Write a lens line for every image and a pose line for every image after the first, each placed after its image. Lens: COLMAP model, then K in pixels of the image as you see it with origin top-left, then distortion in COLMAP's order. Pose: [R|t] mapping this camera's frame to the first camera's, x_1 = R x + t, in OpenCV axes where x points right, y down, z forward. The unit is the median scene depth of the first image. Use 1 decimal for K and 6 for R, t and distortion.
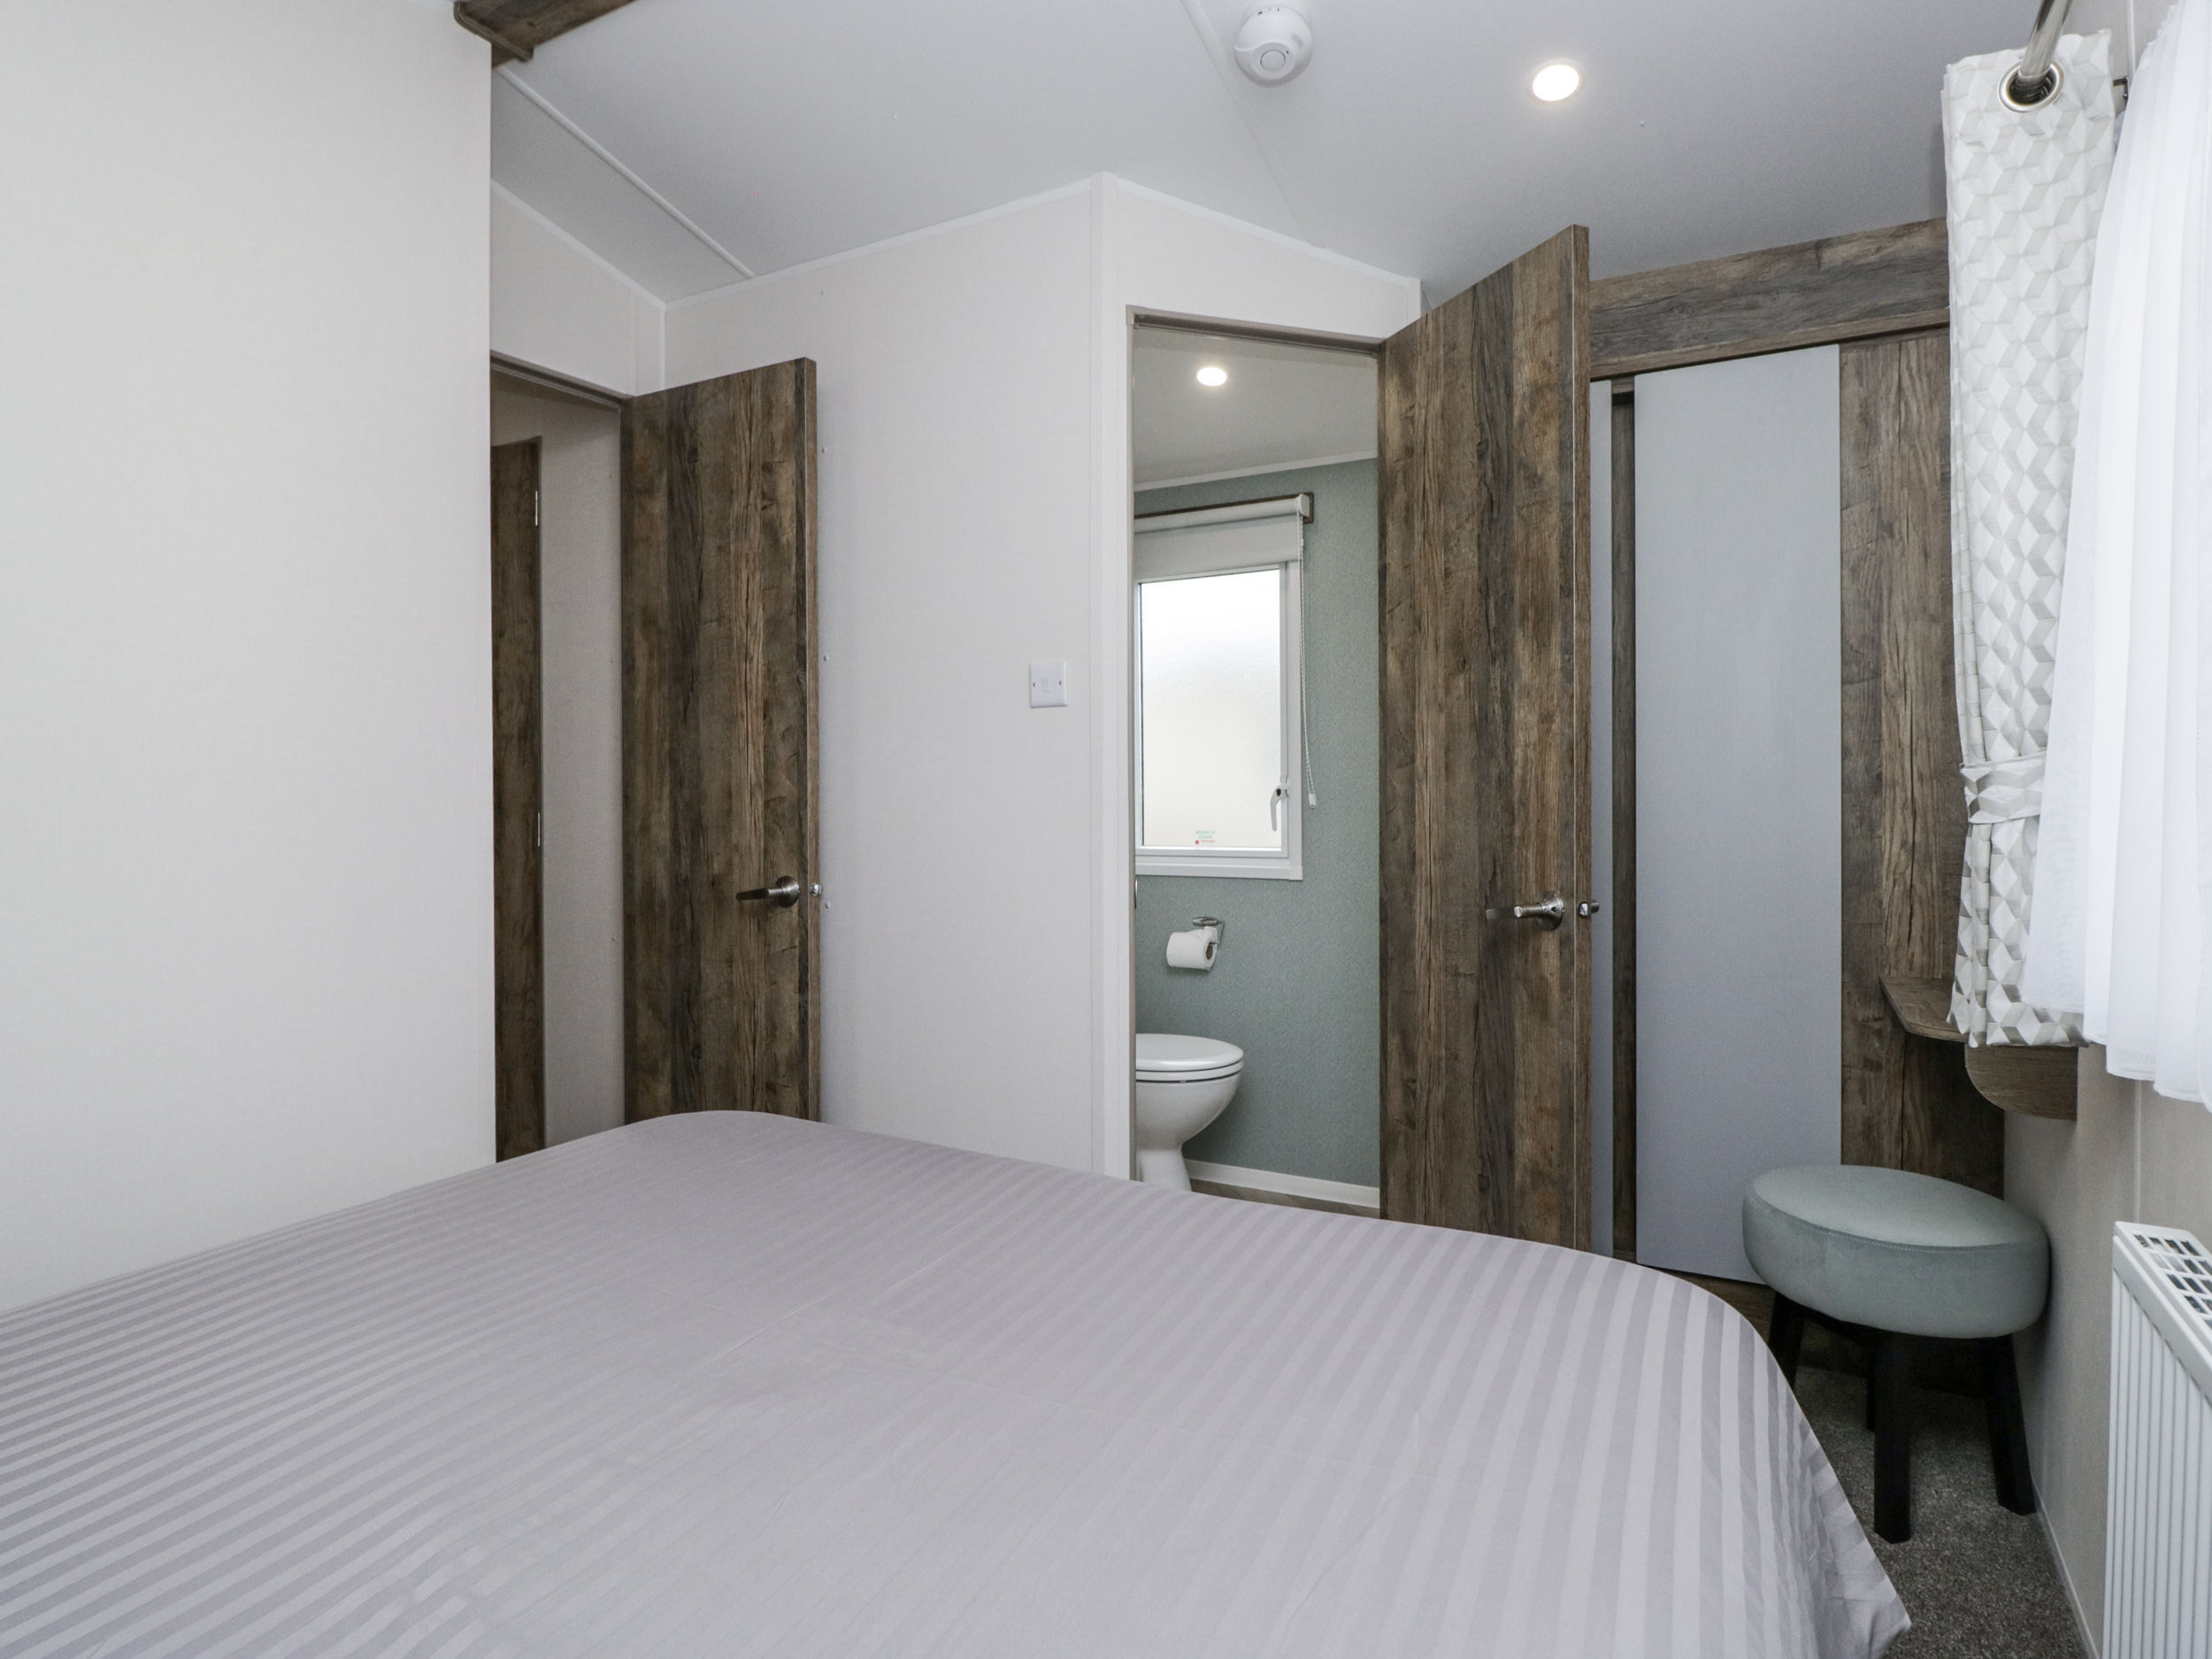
lens RADIAL K [[1184.5, 0, 1142.7], [0, 1184.5, 811.7], [0, 0, 1]] dist [-0.000792, -0.013957]
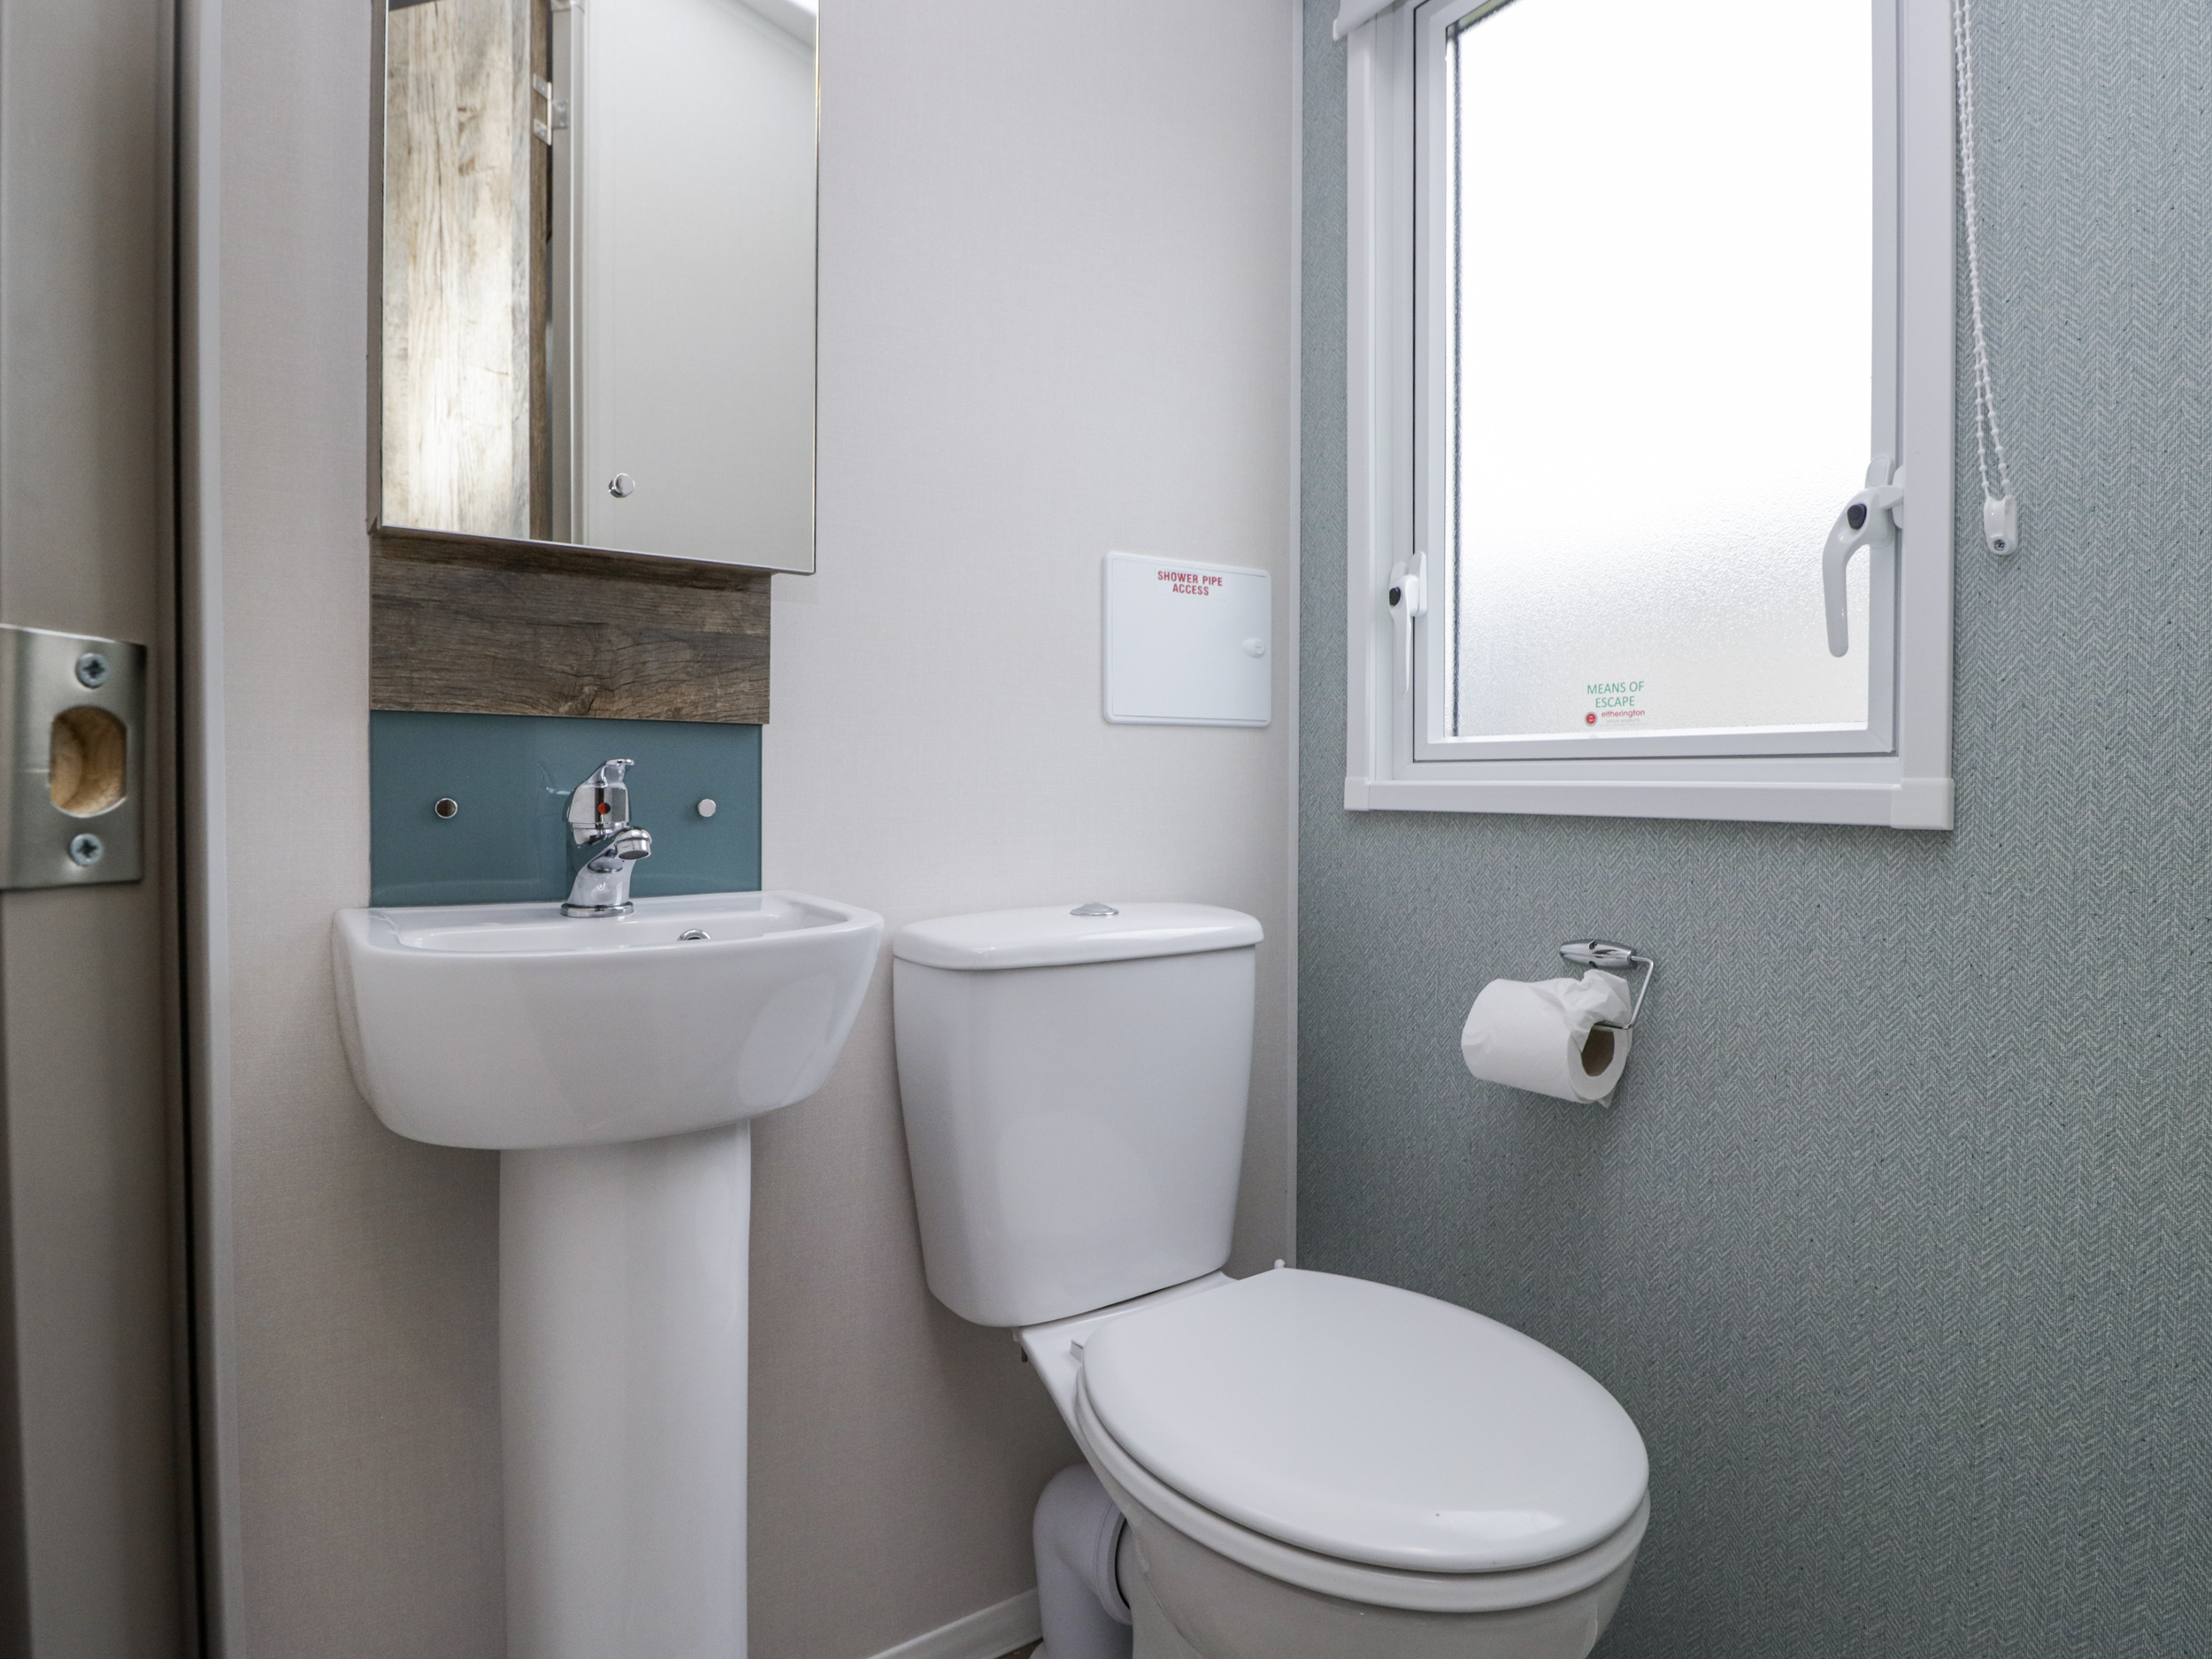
lens RADIAL K [[1191.2, 0, 1172.2], [0, 1191.2, 817.2], [0, 0, 1]] dist [-0.002562, -0.014152]
pose [[0.895190, 0.017356, -0.445347, 0.097142], [-0.010033, 0.999773, 0.018795, 0.052112], [0.445572, -0.012357, 0.895161, 0.682797]]
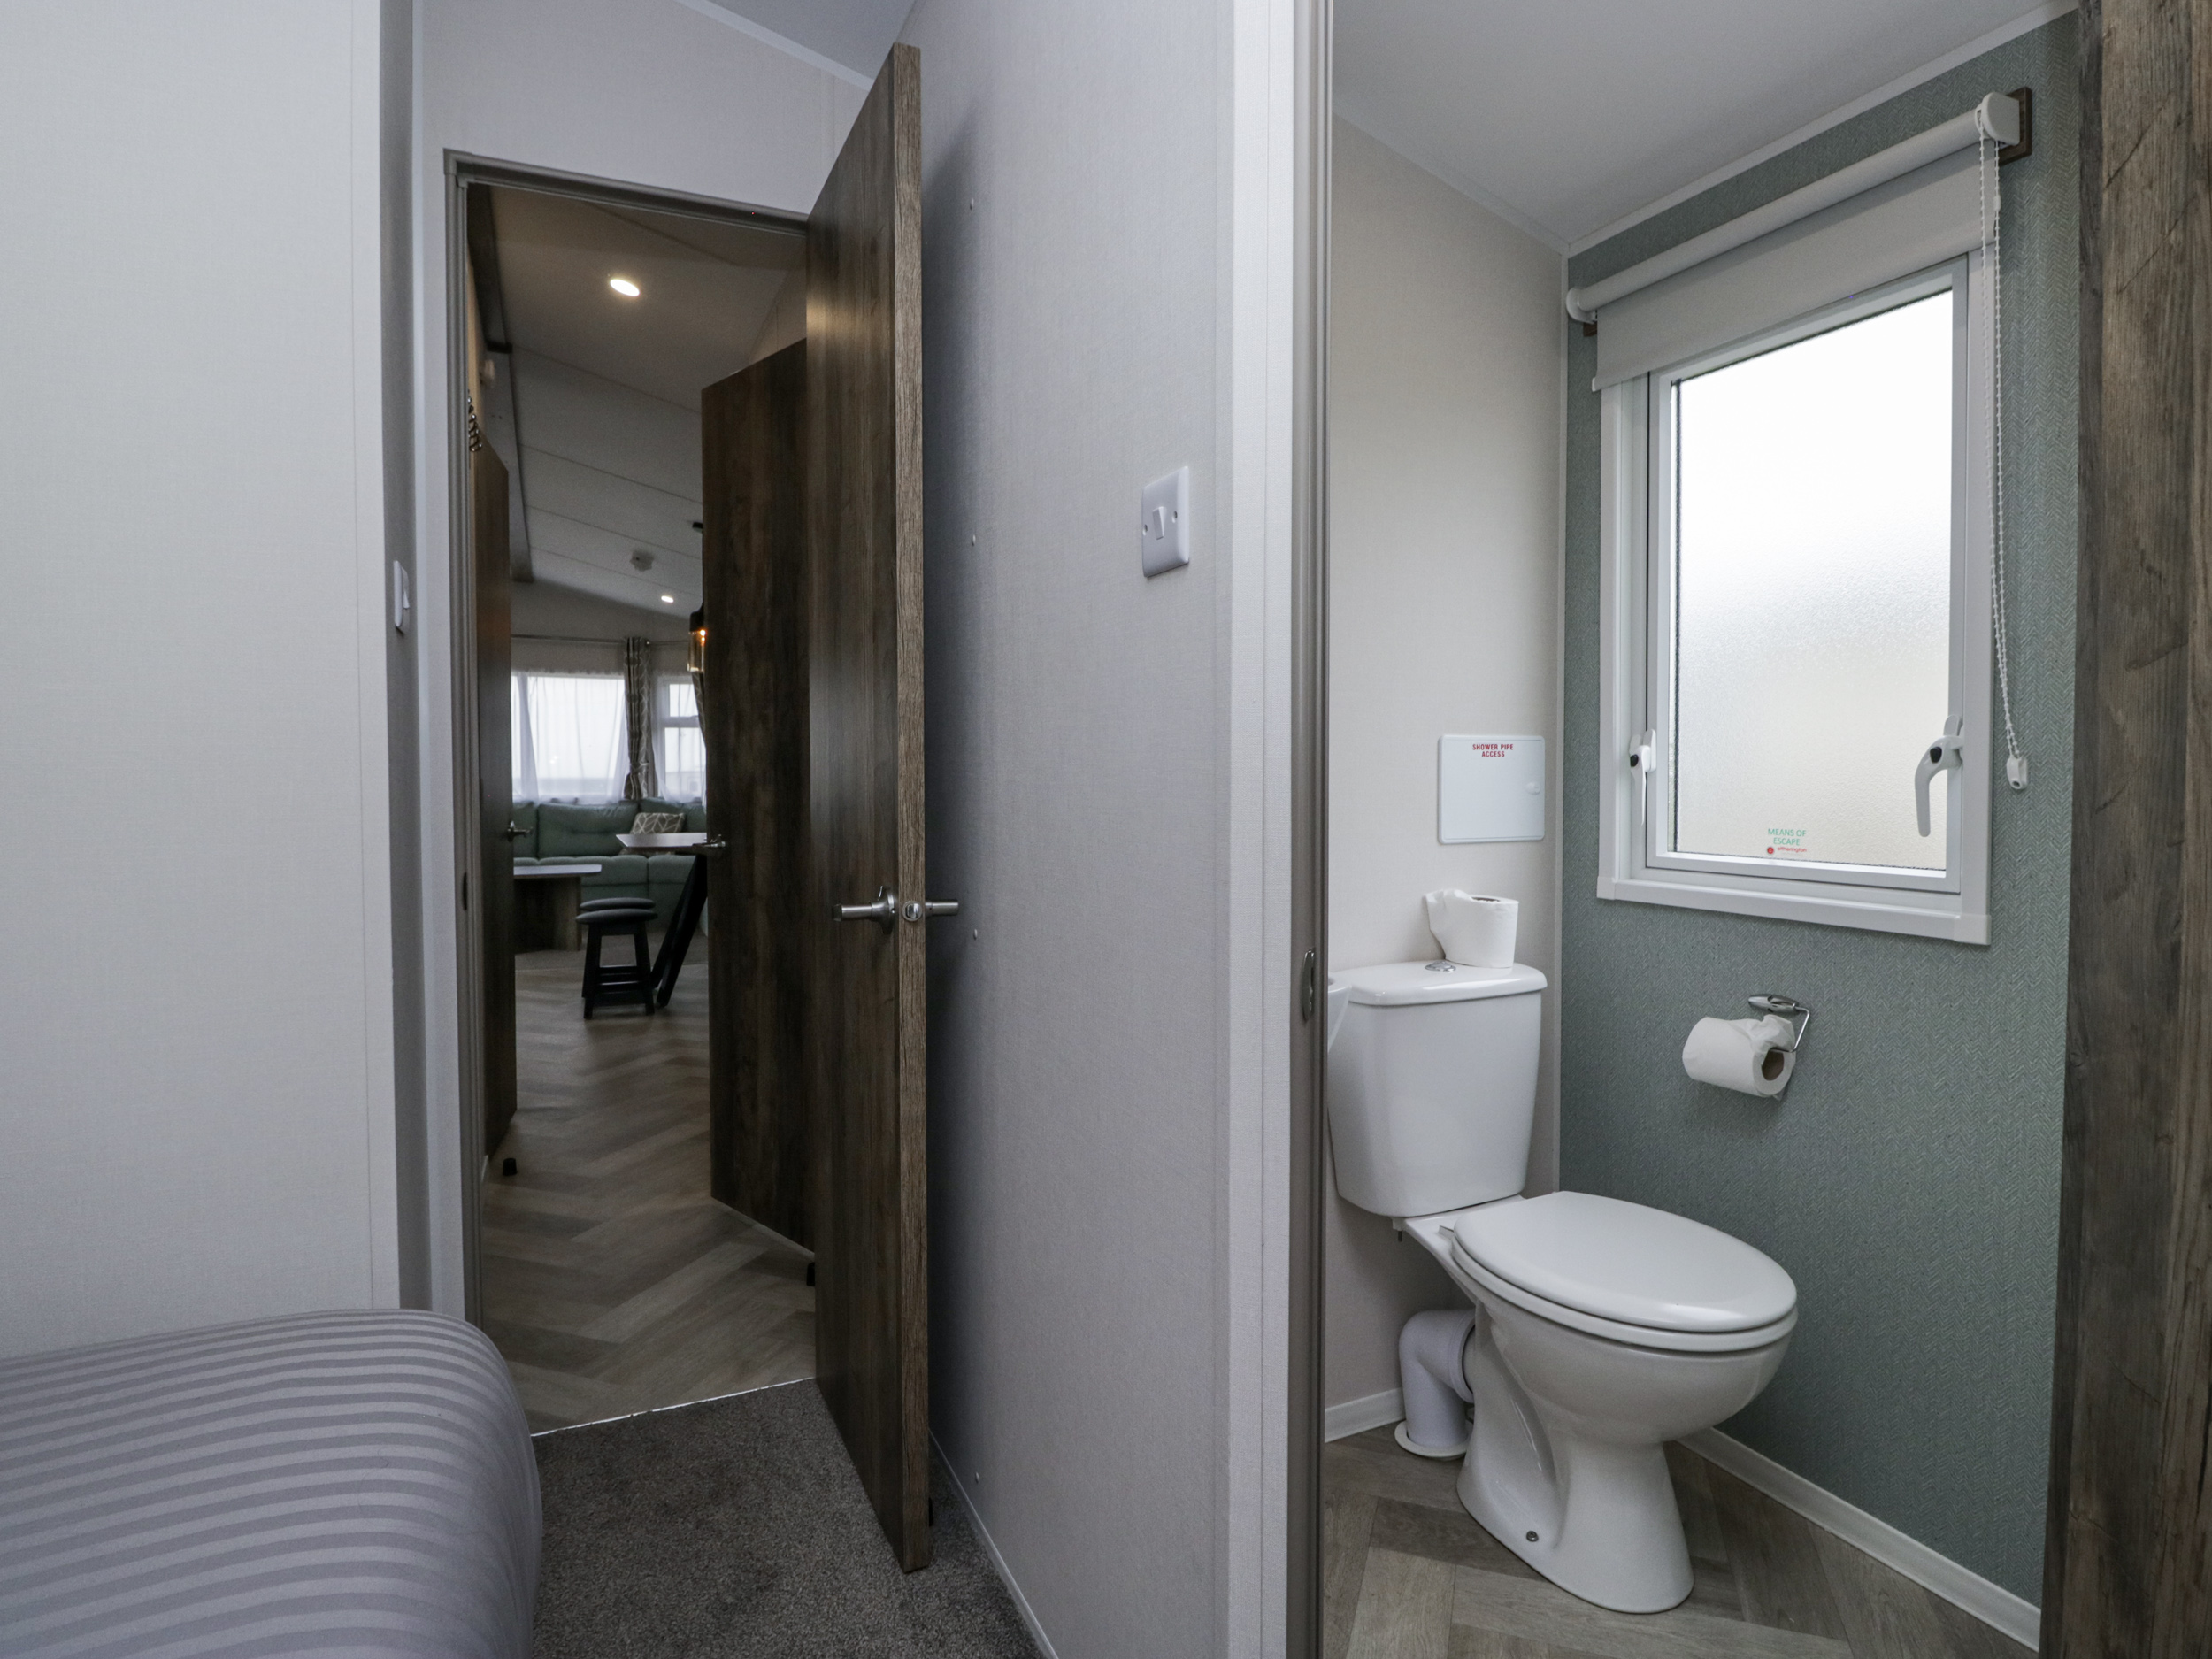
lens RADIAL K [[1184.5, 0, 1142.7], [0, 1184.5, 811.7], [0, 0, 1]] dist [-0.000792, -0.013957]
pose [[0.809968, 0.021527, -0.586079, 0.136760], [-0.007710, 0.999631, 0.026061, -0.003534], [0.586424, -0.016589, 0.809834, 0.435118]]
